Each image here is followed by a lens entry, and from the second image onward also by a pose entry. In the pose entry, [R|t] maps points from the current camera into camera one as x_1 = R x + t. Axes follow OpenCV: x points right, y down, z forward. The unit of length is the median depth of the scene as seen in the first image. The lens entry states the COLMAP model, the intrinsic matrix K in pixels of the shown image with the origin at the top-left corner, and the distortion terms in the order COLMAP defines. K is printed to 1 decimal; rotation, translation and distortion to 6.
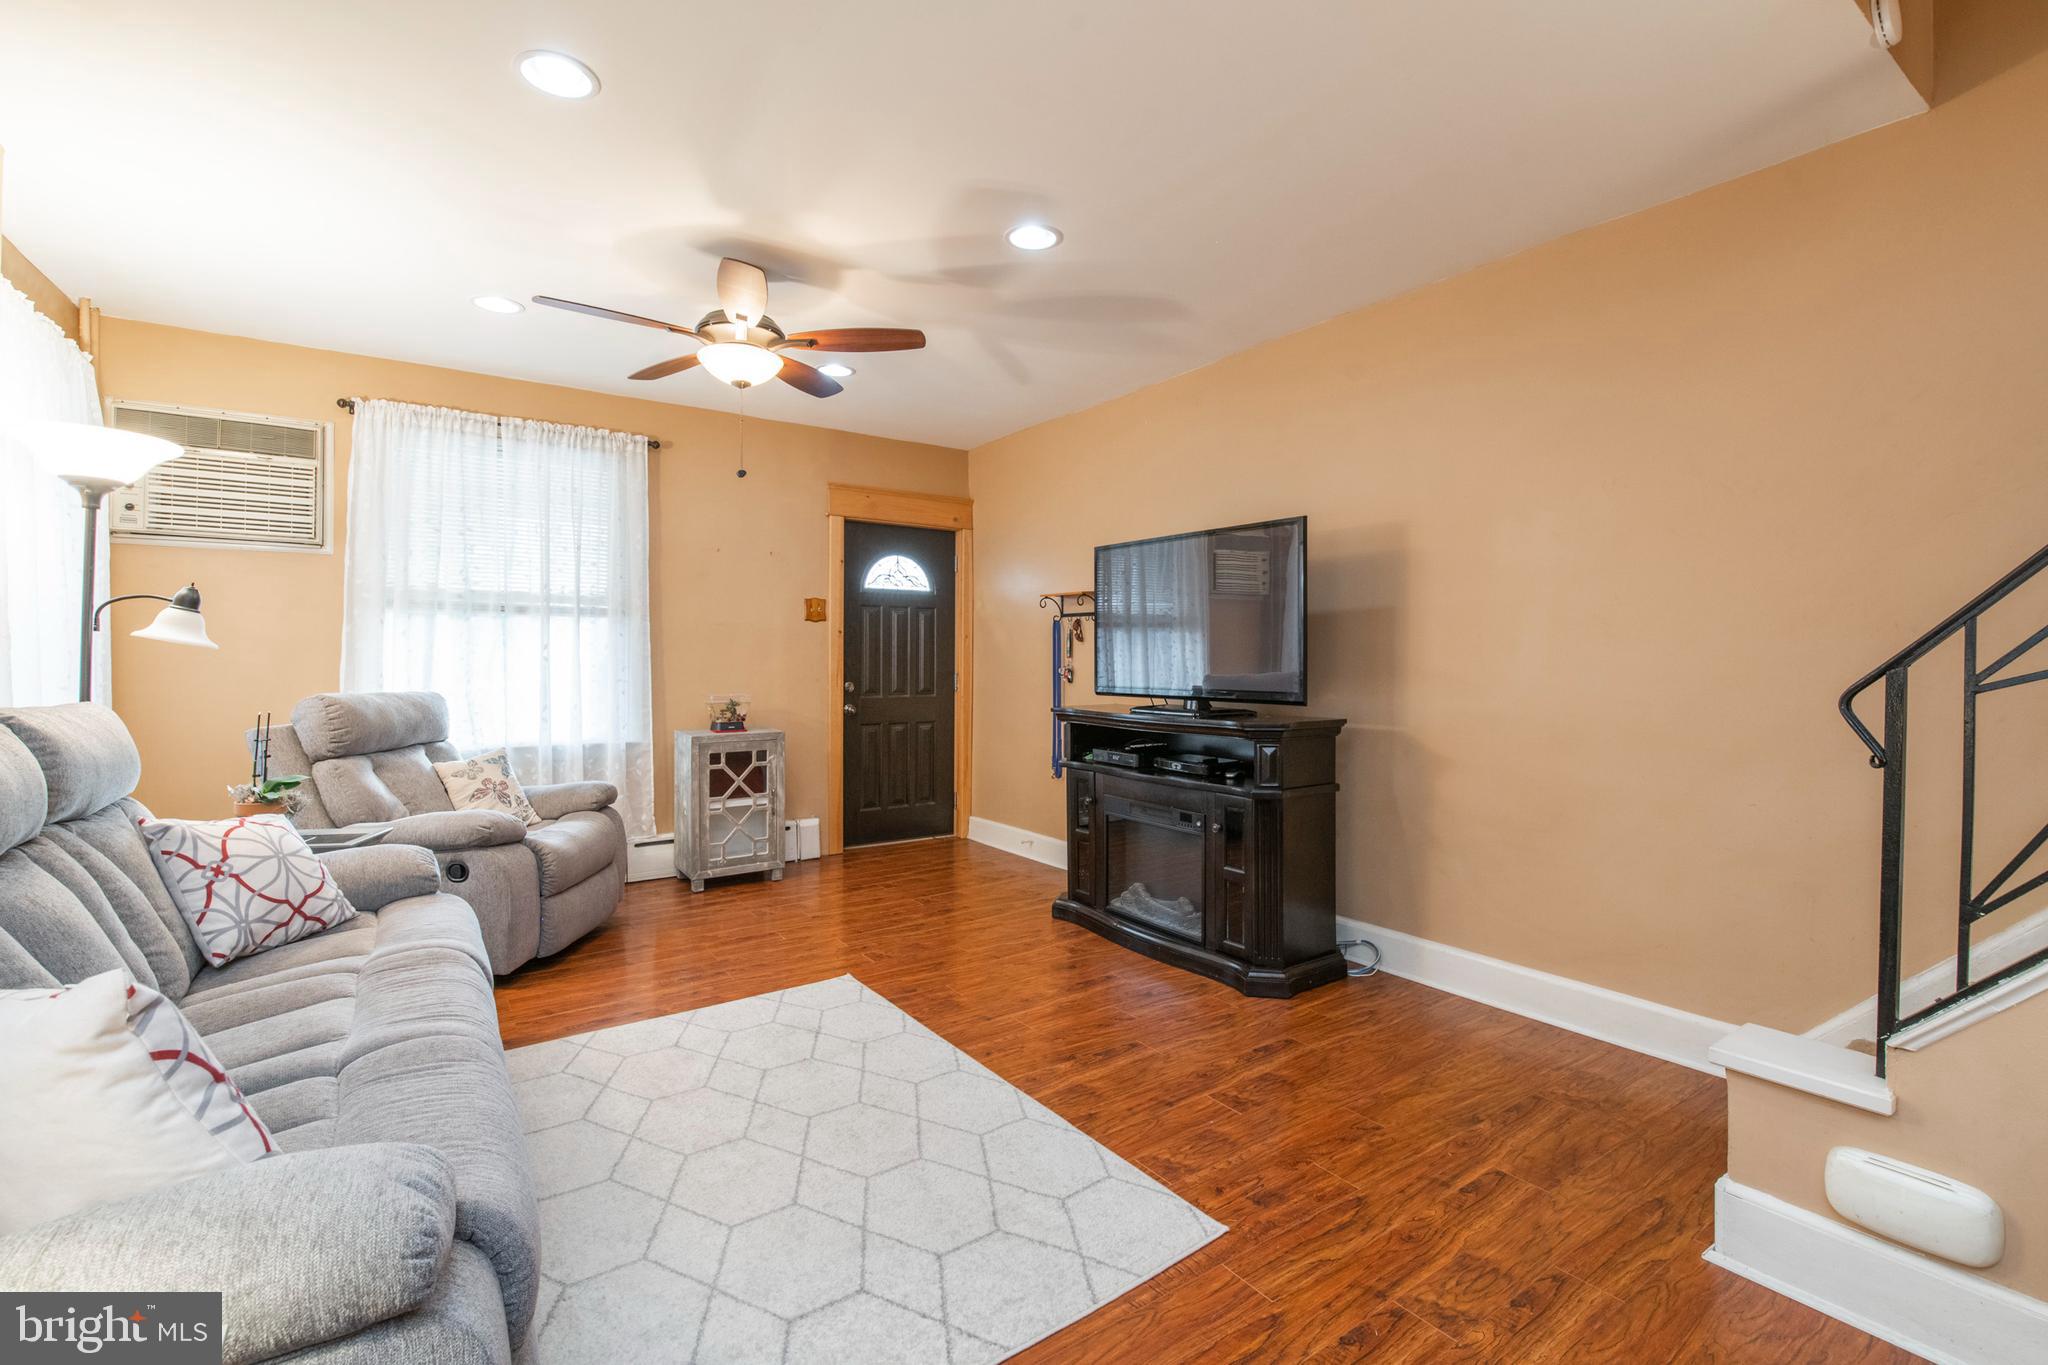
lens RADIAL K [[907.1, 0, 1032.8], [0, 907.1, 666.7], [0, 0, 1]] dist [-0.003715, -0.000685]
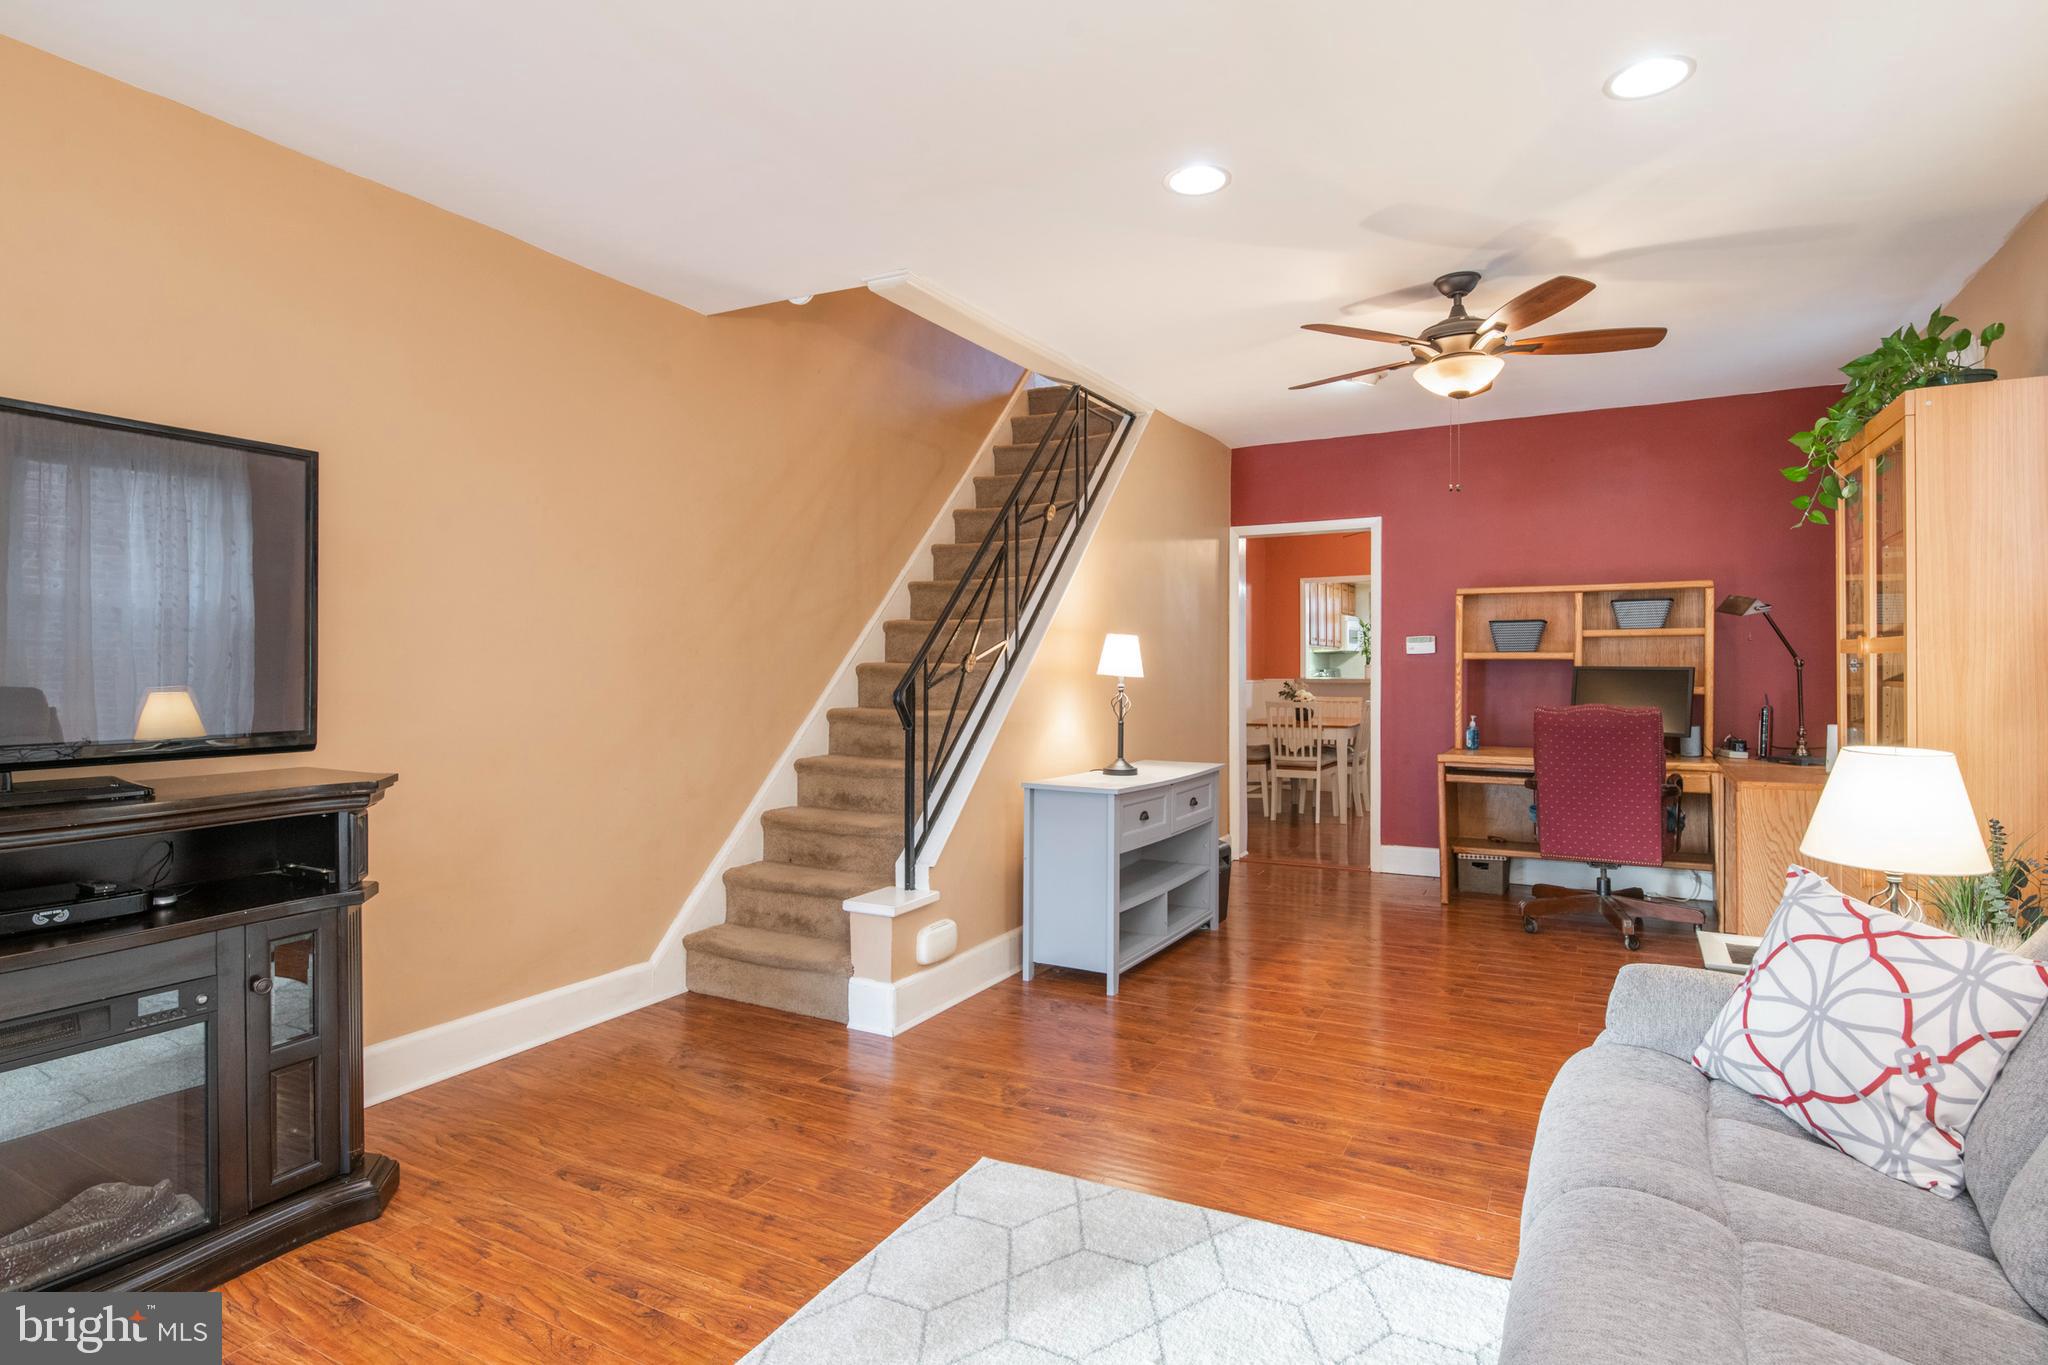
lens RADIAL K [[1055.9, 0, 1036.5], [0, 1055.9, 673.1], [0, 0, 1]] dist [-0.001424, -0.000536]
pose [[-0.455888, -0.006418, 0.890014, -0.544576], [0.005901, 0.999930, 0.010233, -0.014868], [-0.890018, 0.009918, -0.455818, 0.815882]]
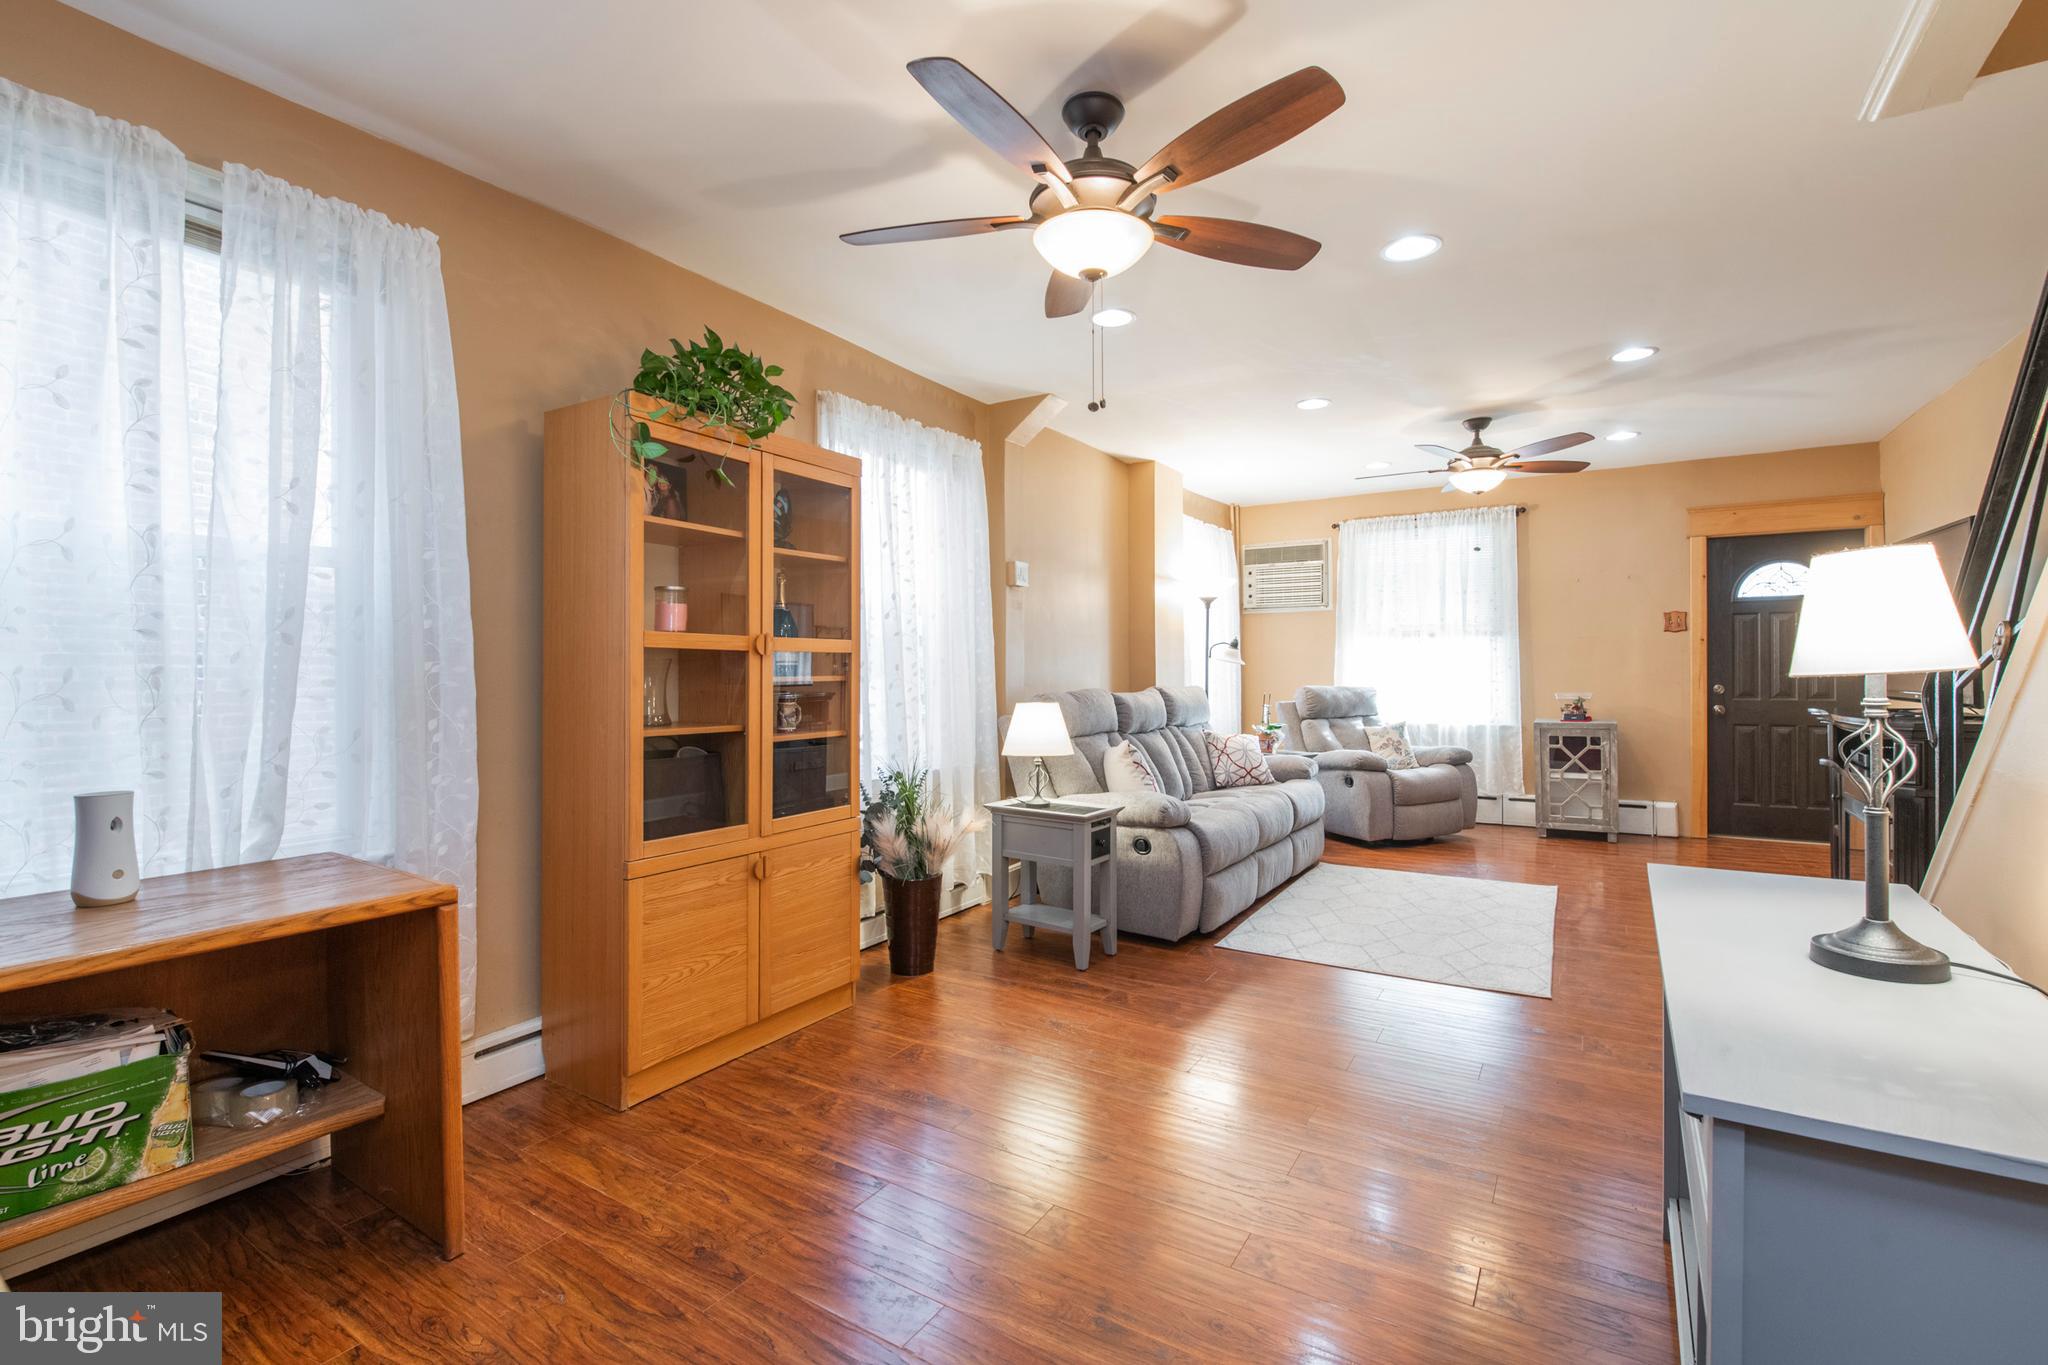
lens RADIAL K [[907.1, 0, 1015.4], [0, 907.1, 669.5], [0, 0, 1]] dist [-0.003715, -0.000685]
pose [[0.377841, -0.006045, -0.925851, 0.743827], [0.003024, 0.999981, -0.005295, 0.002800], [0.925866, -0.000800, 0.377852, -0.305046]]
